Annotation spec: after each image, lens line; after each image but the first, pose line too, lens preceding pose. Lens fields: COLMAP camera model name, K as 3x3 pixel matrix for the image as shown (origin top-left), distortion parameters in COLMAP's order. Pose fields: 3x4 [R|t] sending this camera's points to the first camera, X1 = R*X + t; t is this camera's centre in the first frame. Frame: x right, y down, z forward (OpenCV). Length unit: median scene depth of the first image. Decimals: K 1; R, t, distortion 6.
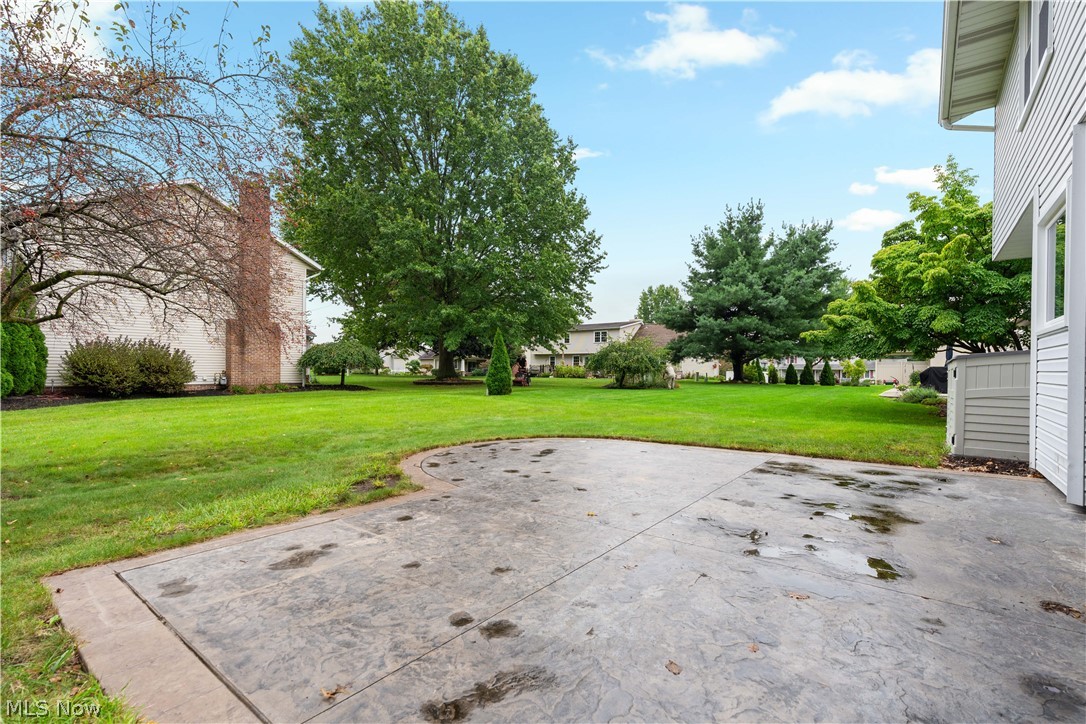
lens RADIAL K [[495.2, 0, 549.9], [0, 495.2, 386.1], [0, 0, 1]] dist [-0.010021, 0.000879]
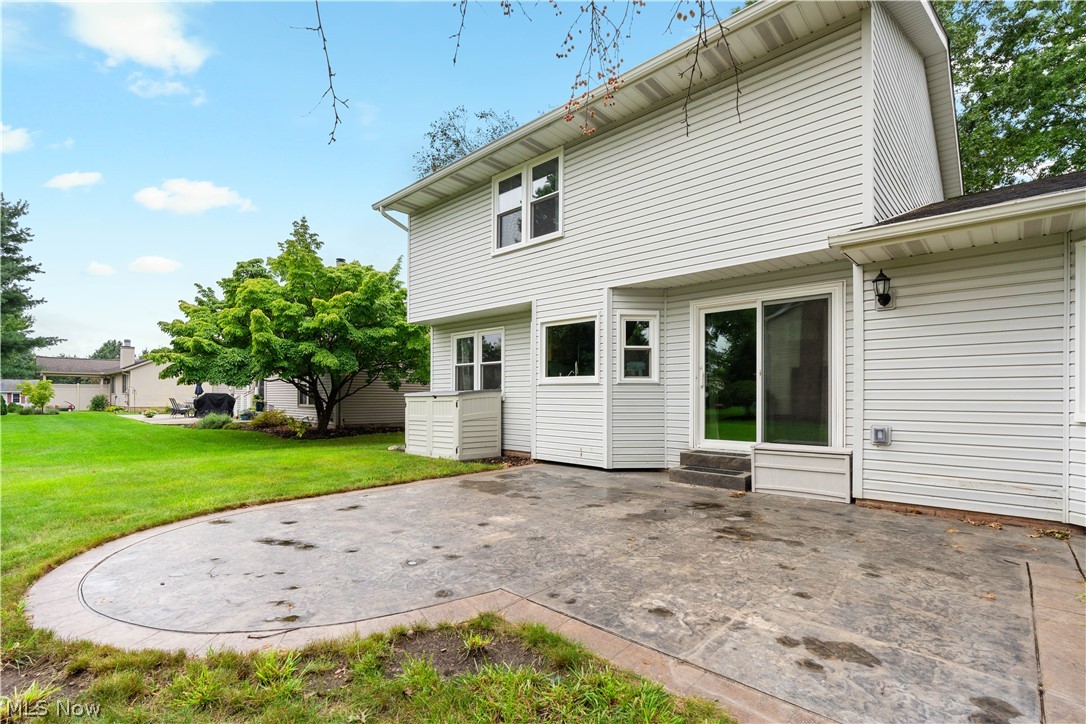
lens RADIAL K [[495.2, 0, 549.9], [0, 495.2, 386.1], [0, 0, 1]] dist [-0.010021, 0.000879]
pose [[0.094292, 0.017454, 0.995392, -1.269500], [0.028318, 0.999395, -0.020207, -0.088748], [-0.995142, 0.030093, 0.093741, 1.271950]]
